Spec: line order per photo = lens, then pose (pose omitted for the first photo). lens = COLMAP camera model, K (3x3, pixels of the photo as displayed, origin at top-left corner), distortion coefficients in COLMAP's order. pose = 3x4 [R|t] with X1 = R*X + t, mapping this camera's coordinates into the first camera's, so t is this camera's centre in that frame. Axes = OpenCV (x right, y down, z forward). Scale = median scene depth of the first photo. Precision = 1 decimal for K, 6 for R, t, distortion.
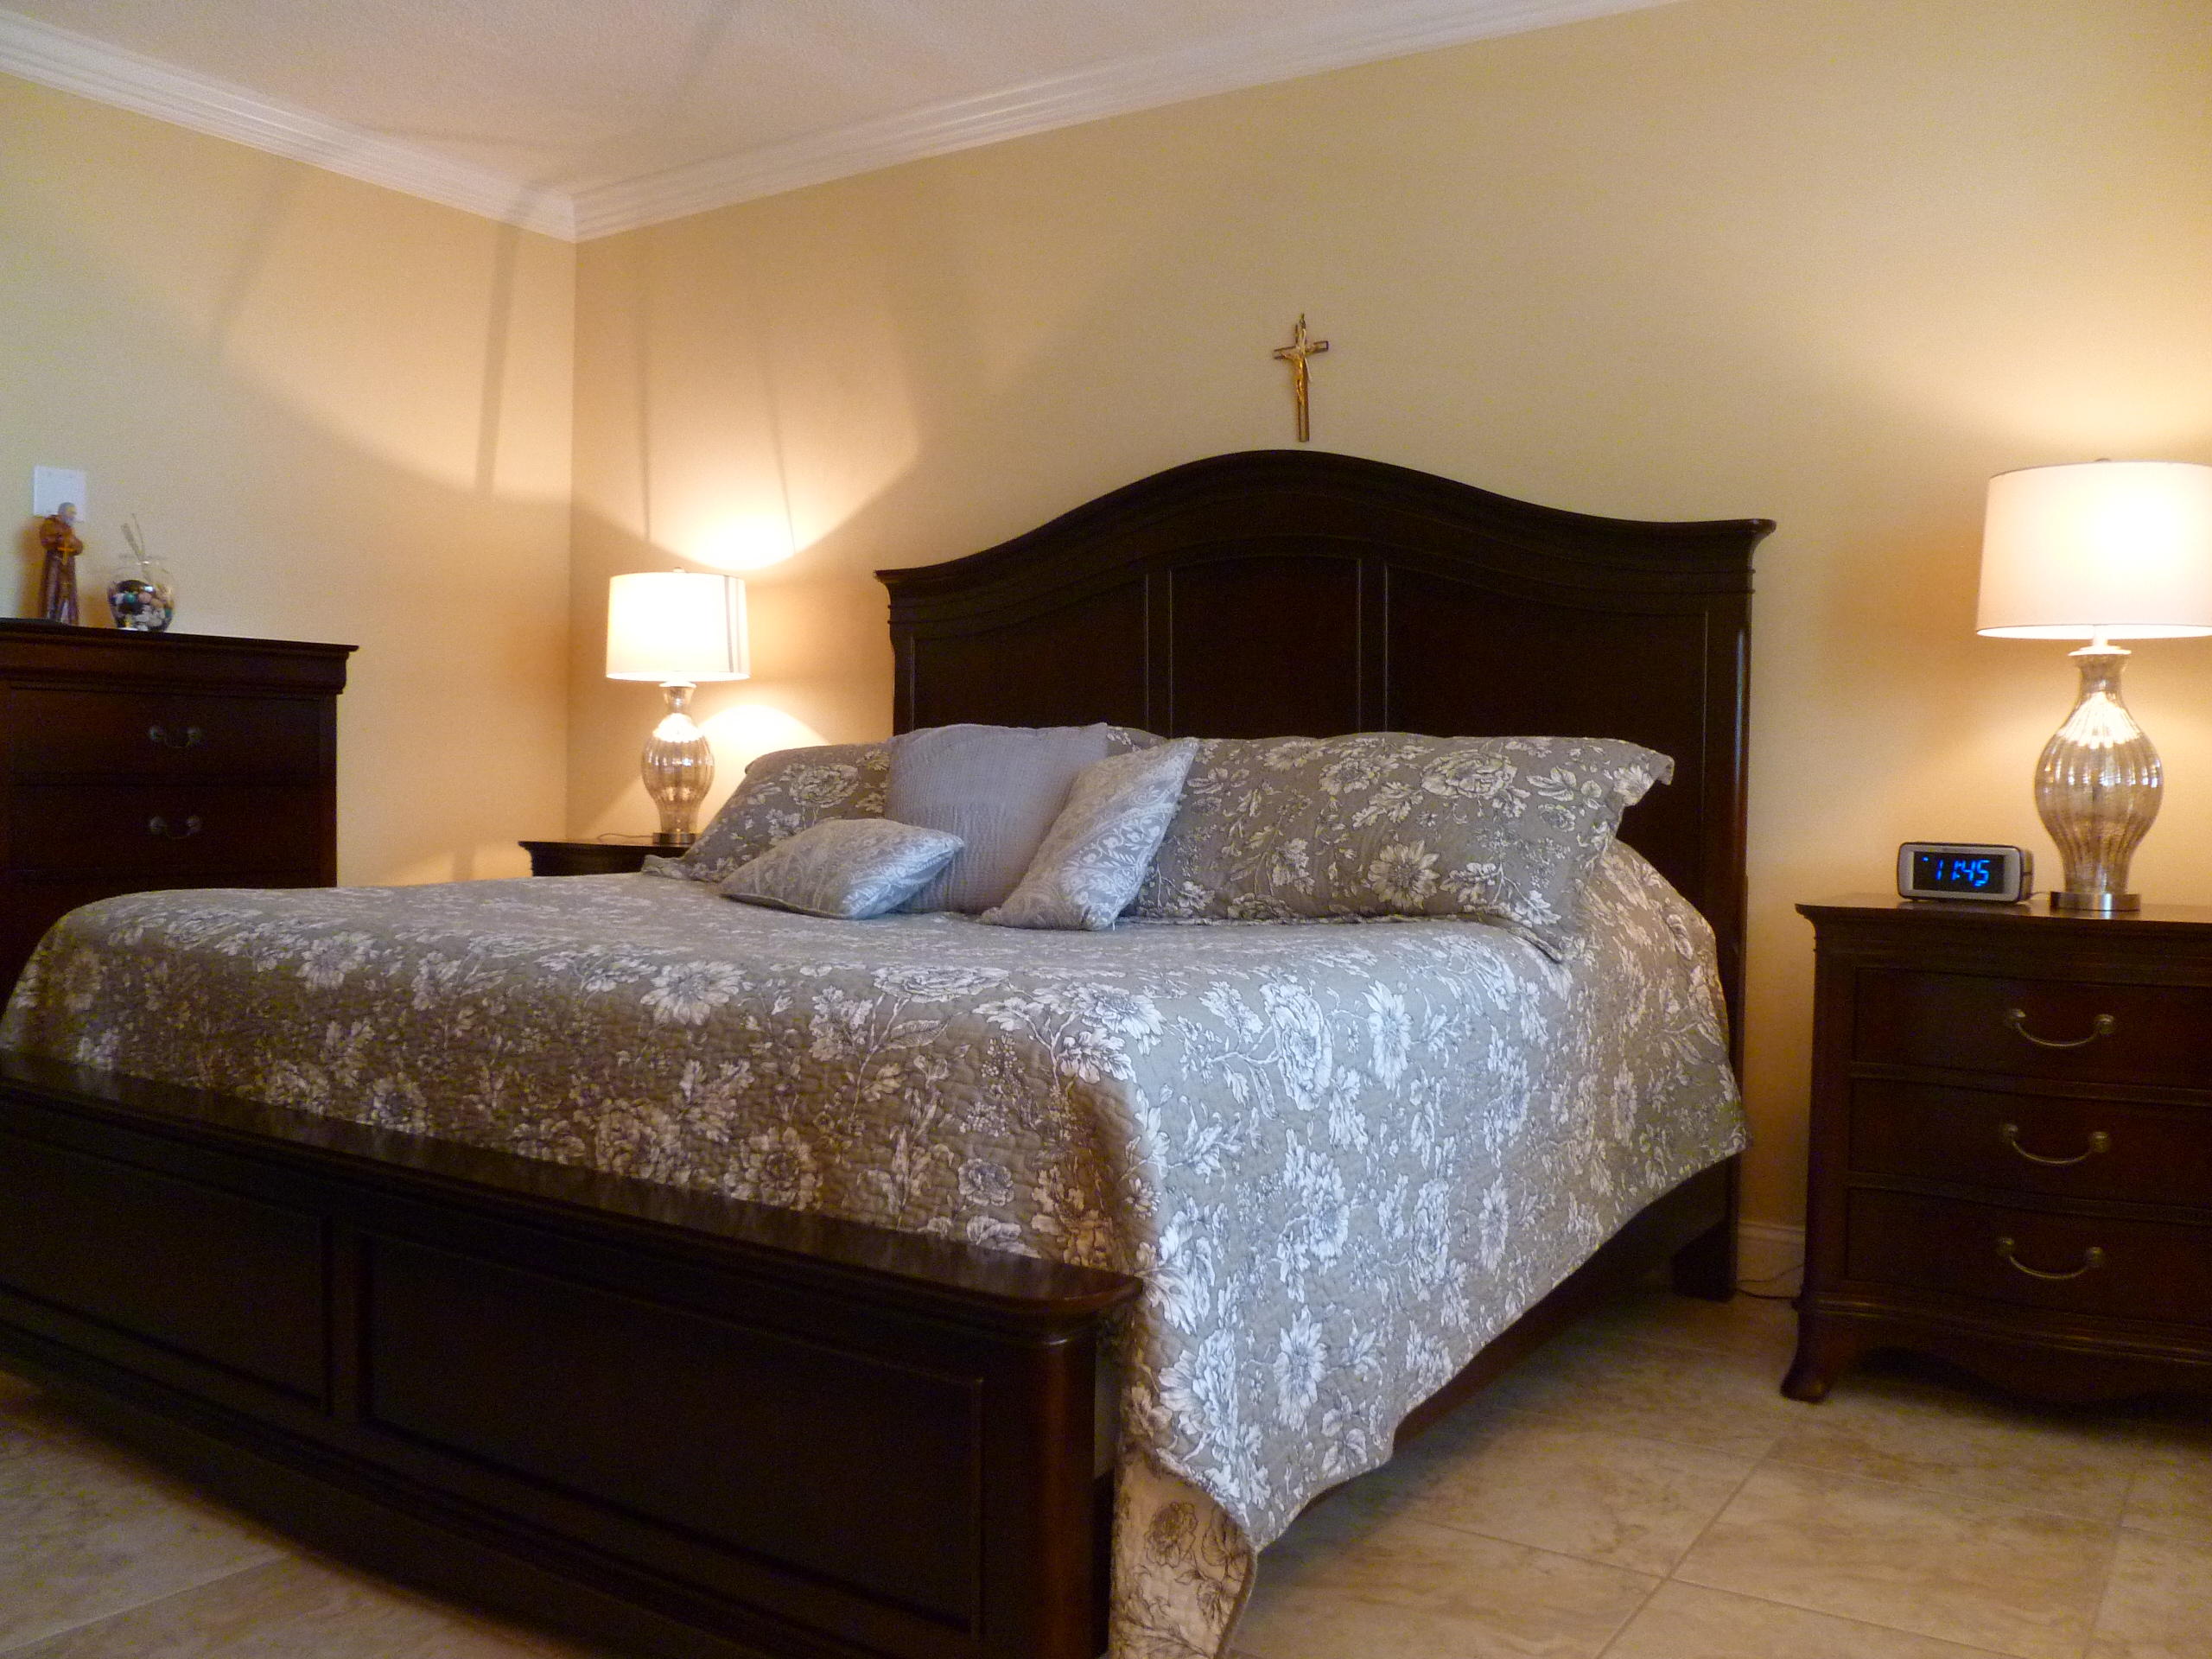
lens RADIAL K [[1843.6, 0, 1109.3], [0, 1843.6, 653.6], [0, 0, 1]] dist [-0.082476, 0.021308]
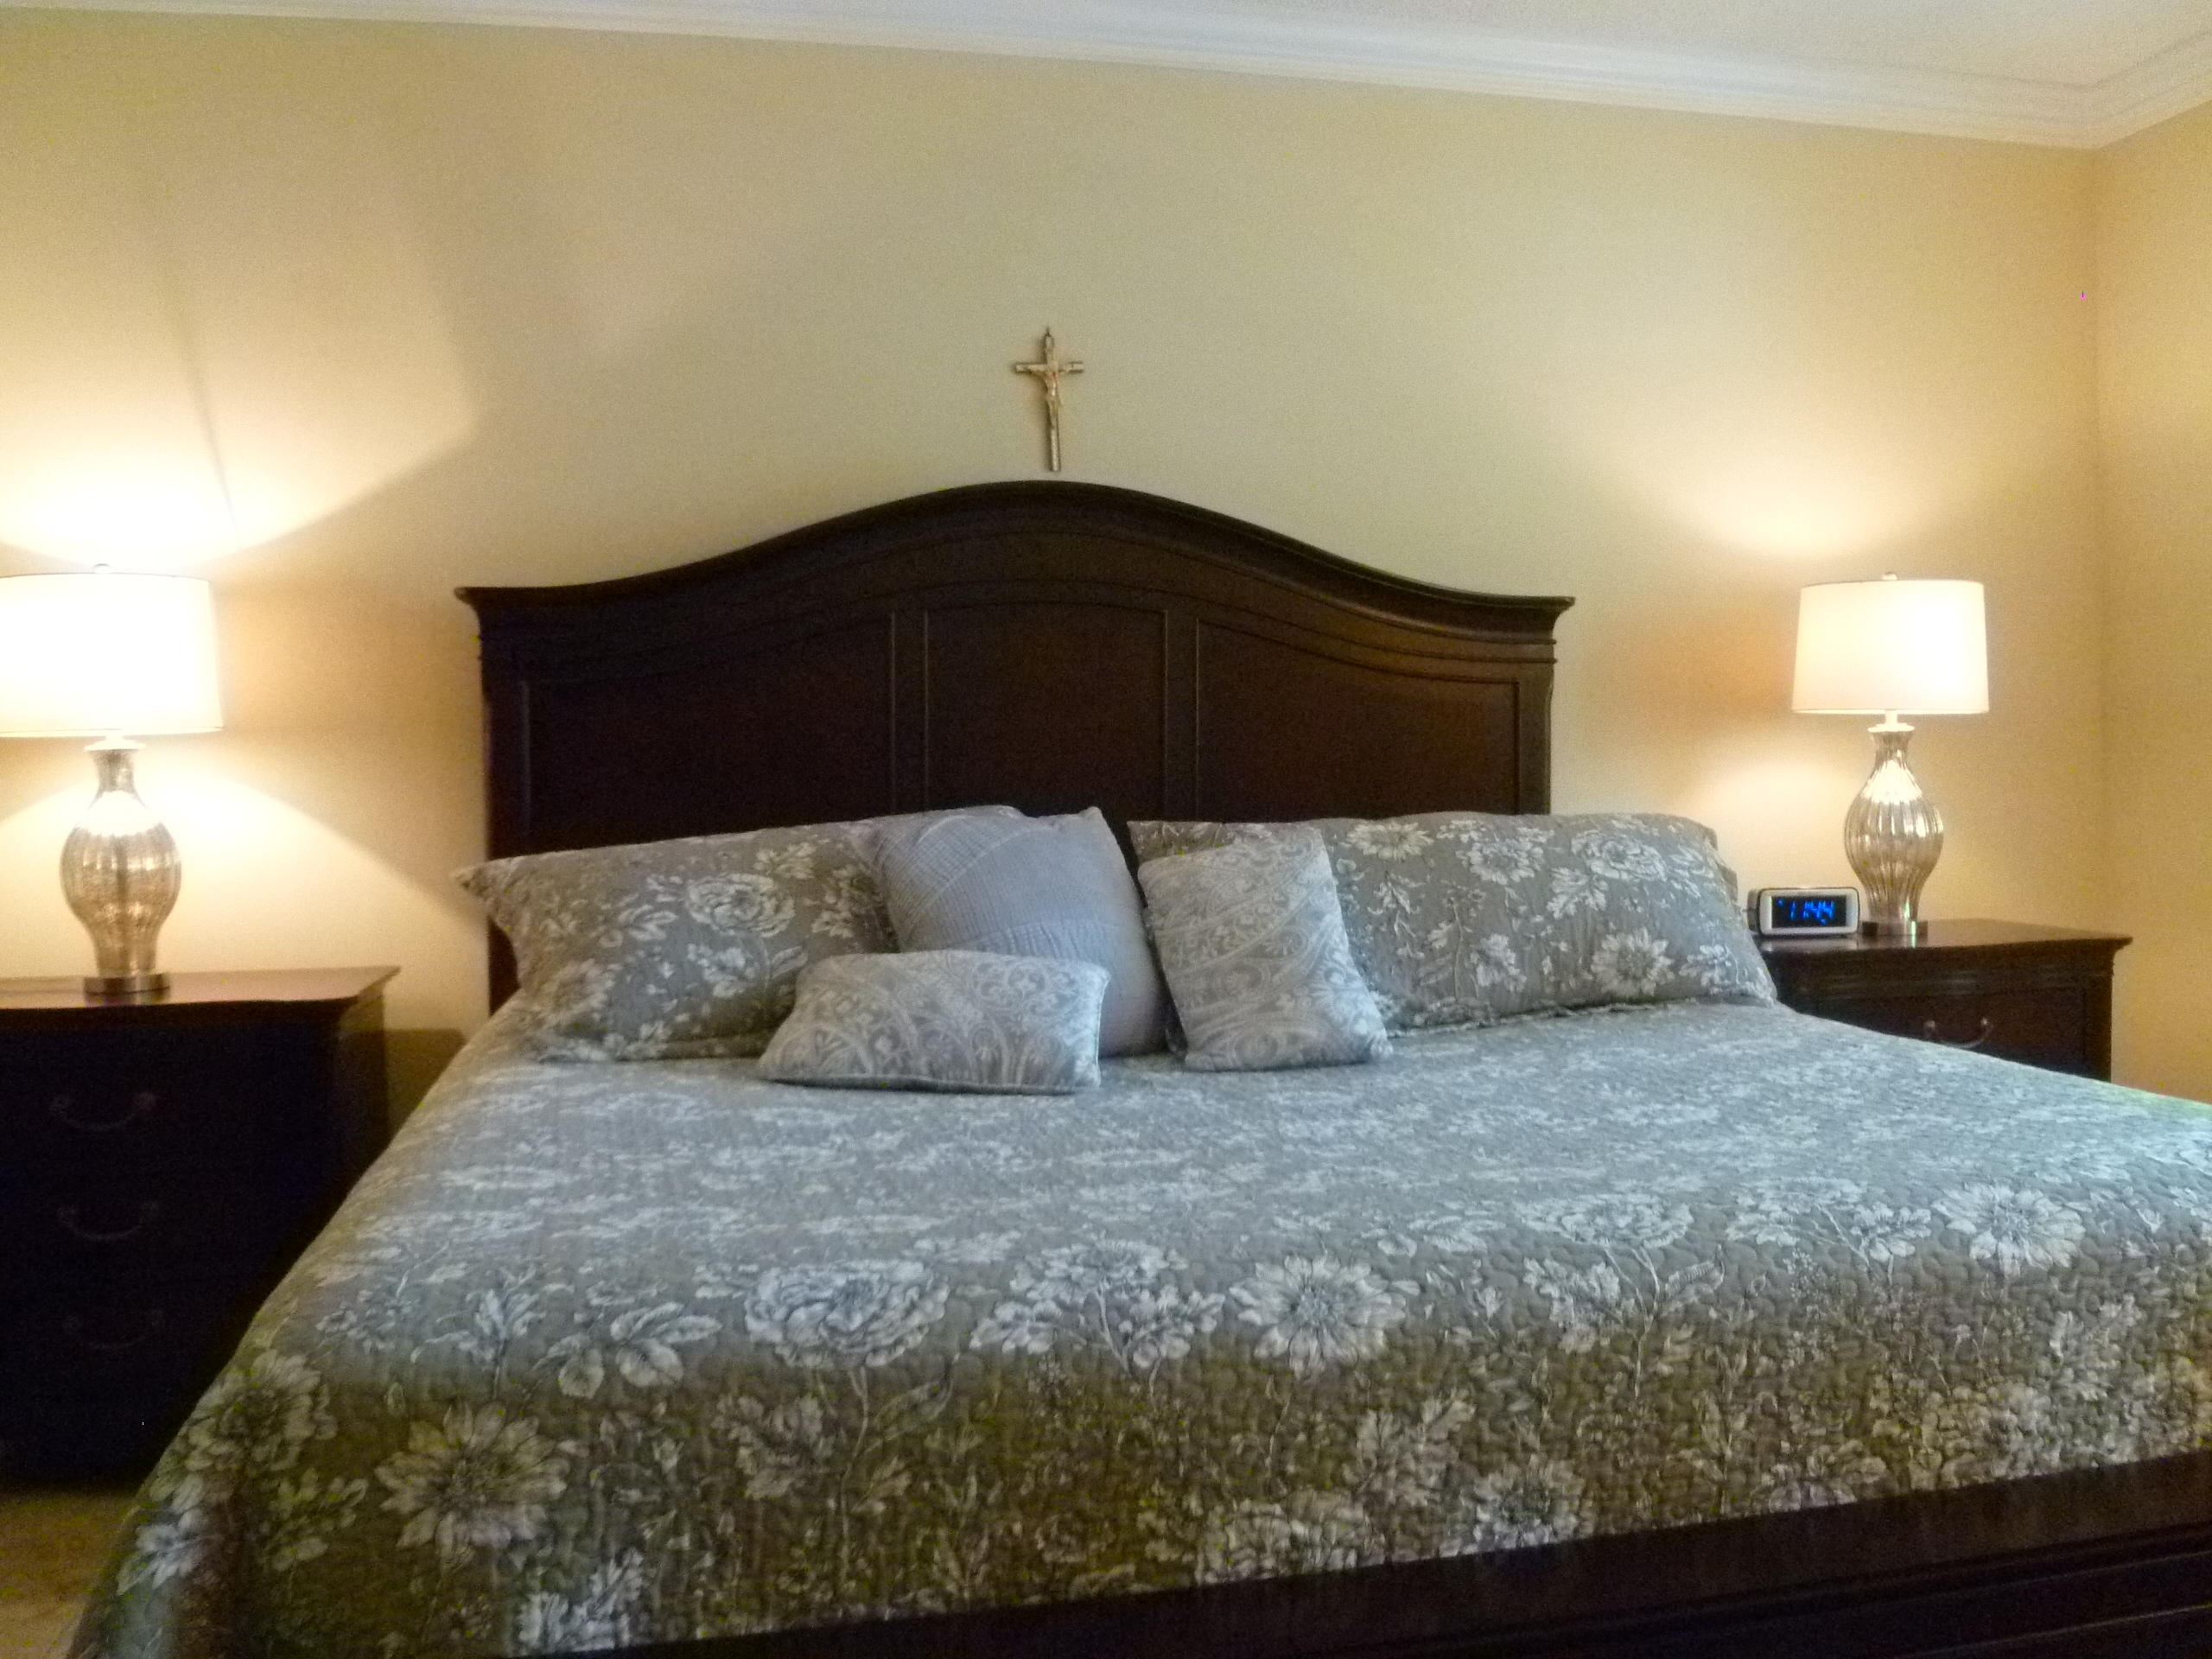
lens RADIAL K [[1843.6, 0, 1132.2], [0, 1843.6, 669.2], [0, 0, 1]] dist [-0.082476, 0.021308]
pose [[0.702215, 0.010160, 0.711892, -0.903279], [-0.023590, 0.999681, 0.009002, -0.050795], [-0.711574, -0.023114, 0.702231, 0.615225]]
